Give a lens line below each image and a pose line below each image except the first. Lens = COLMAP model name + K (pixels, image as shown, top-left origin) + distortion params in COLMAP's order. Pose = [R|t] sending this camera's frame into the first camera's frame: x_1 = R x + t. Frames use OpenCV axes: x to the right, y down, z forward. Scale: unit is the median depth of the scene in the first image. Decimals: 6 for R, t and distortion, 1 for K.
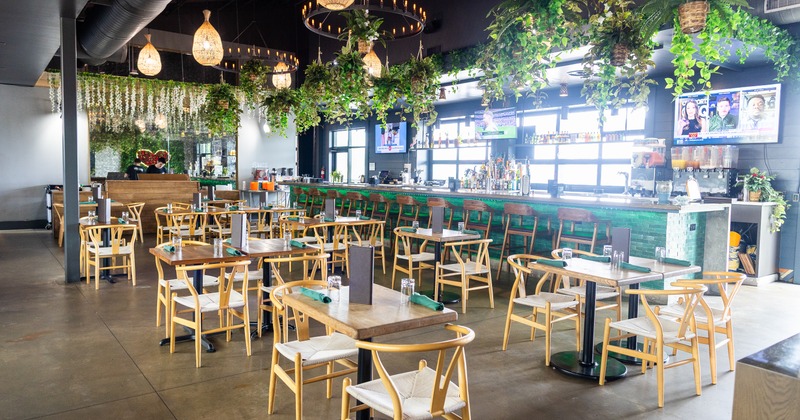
lens RADIAL K [[535.4, 0, 397.0], [0, 535.4, 210.5], [0, 0, 1]] dist [-0.003601, -0.003755]
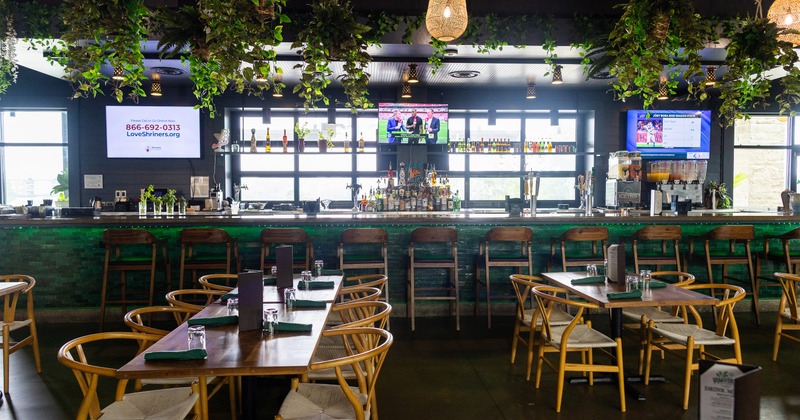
lens RADIAL K [[535.4, 0, 400.4], [0, 535.4, 208.8], [0, 0, 1]] dist [-0.003601, -0.003755]
pose [[0.559030, -0.048227, 0.827744, -0.443573], [0.070601, 0.997450, 0.010433, -0.050547], [-0.826136, 0.052607, 0.561009, 0.589253]]
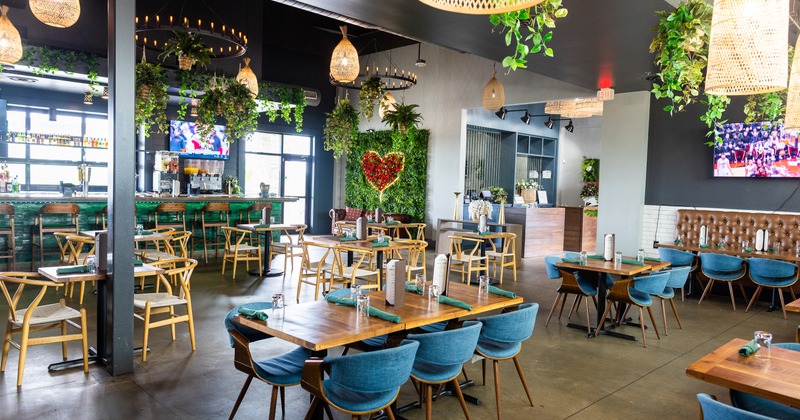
lens RADIAL K [[535.4, 0, 399.6], [0, 535.4, 209.2], [0, 0, 1]] dist [-0.003601, -0.003755]
pose [[-0.121789, -0.067353, 0.990268, -0.709058], [0.036515, 0.996716, 0.072283, -0.047920], [-0.991884, 0.044963, -0.118930, 0.435080]]
